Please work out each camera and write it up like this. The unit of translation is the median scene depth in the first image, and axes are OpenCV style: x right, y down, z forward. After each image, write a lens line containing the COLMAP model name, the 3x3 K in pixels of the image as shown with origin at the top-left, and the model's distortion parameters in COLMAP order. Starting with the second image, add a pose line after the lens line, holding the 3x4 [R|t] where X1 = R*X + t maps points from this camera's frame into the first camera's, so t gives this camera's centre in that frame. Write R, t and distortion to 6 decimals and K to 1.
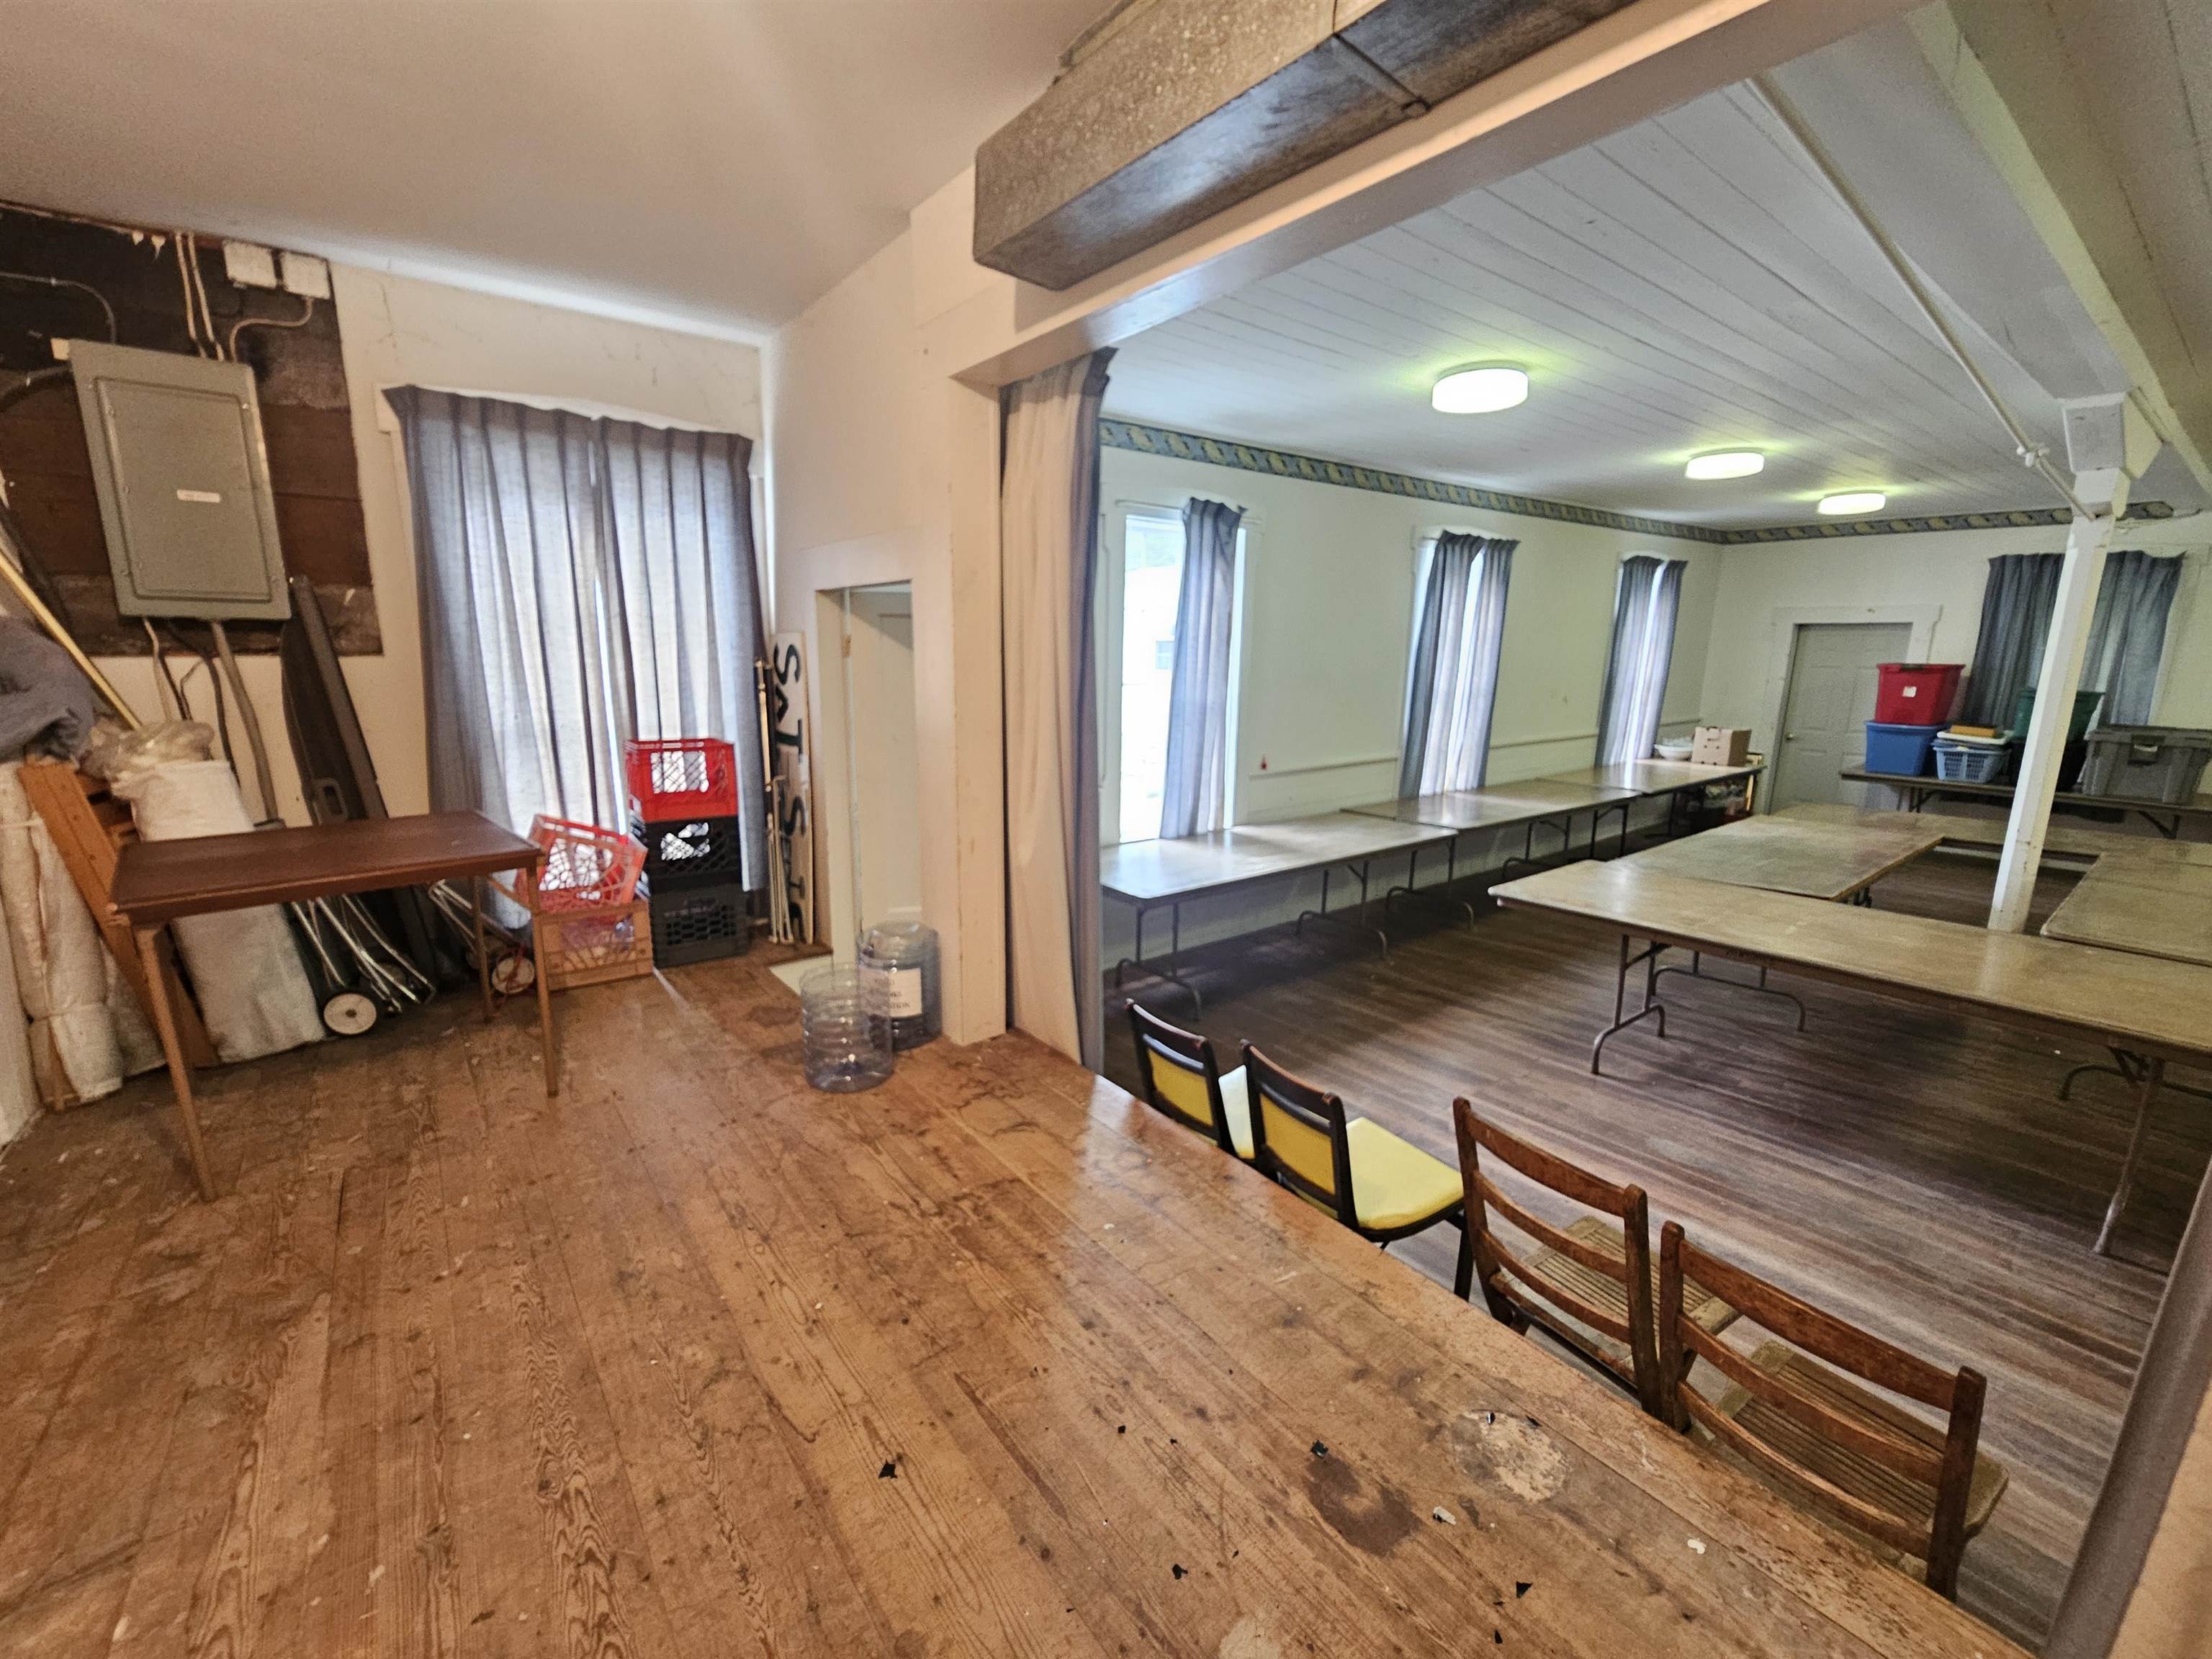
lens RADIAL K [[897.6, 0, 1103.8], [0, 897.6, 837.1], [0, 0, 1]] dist [-0.003187, -0.000483]
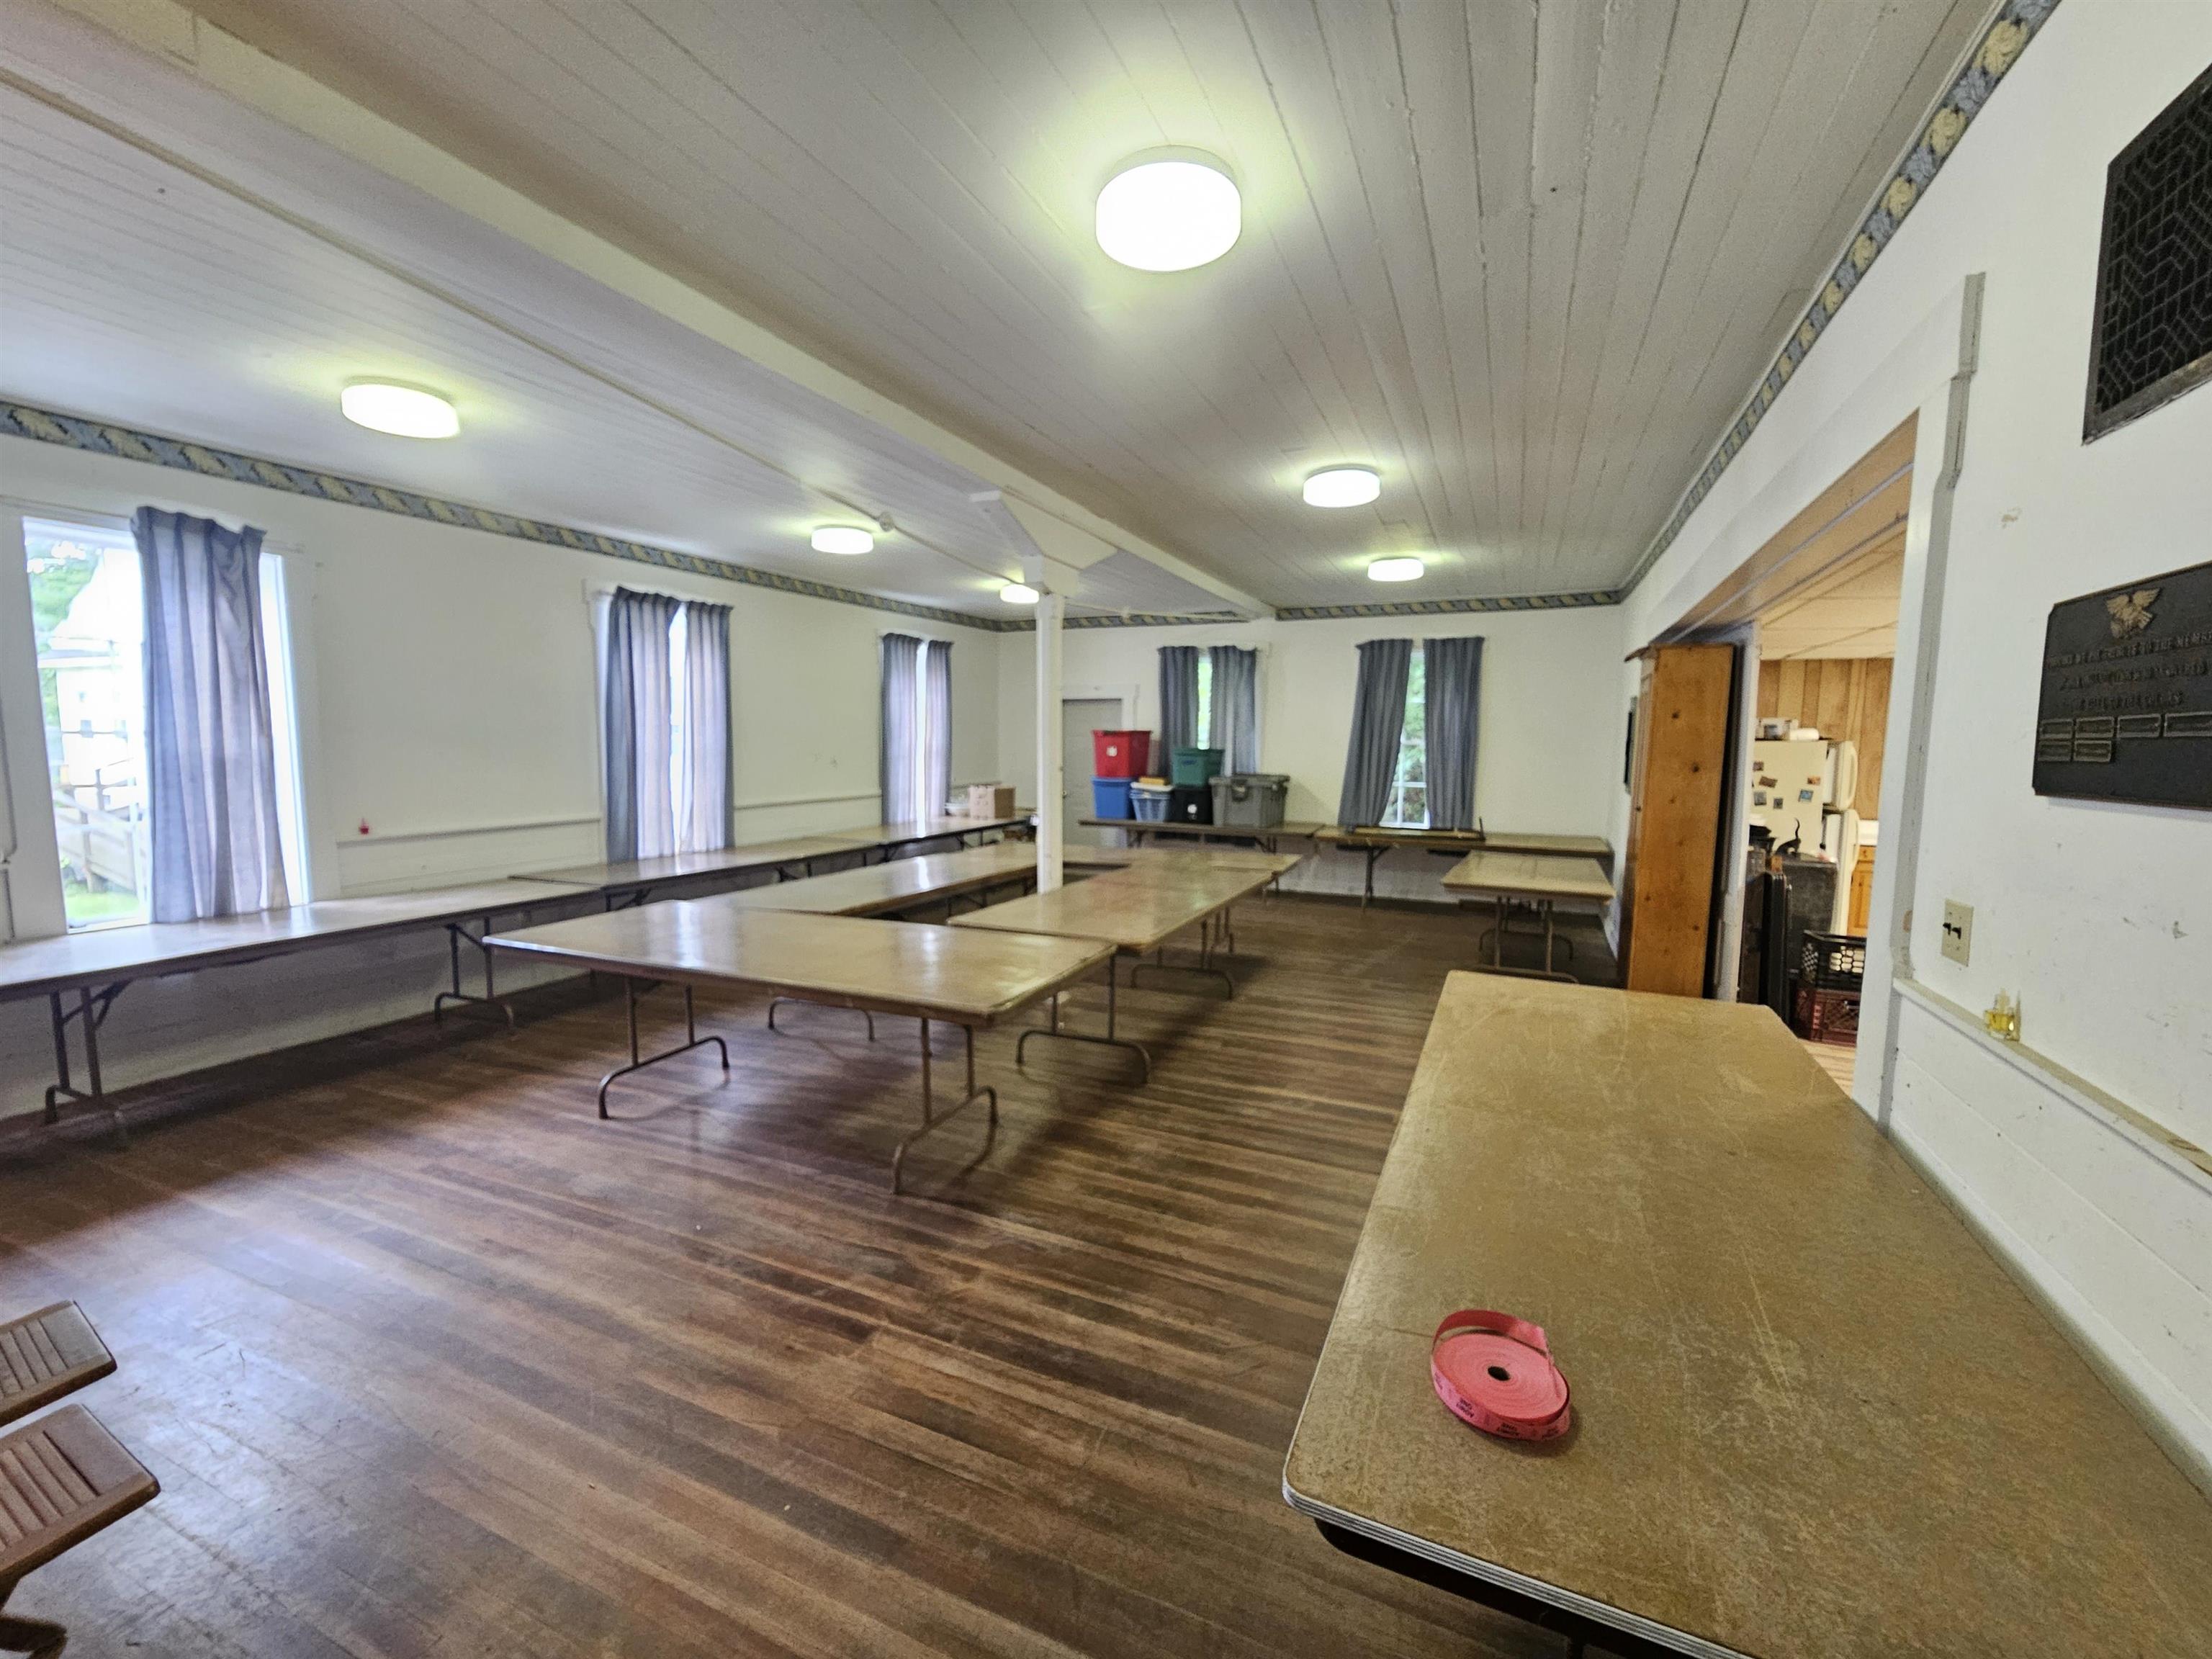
lens RADIAL K [[897.6, 0, 1103.8], [0, 897.6, 837.1], [0, 0, 1]] dist [-0.003187, -0.000483]
pose [[0.883564, -0.049591, 0.465678, 0.366029], [0.097233, 0.992135, -0.078833, 0.058218], [-0.458106, 0.114933, 0.881436, -0.075446]]
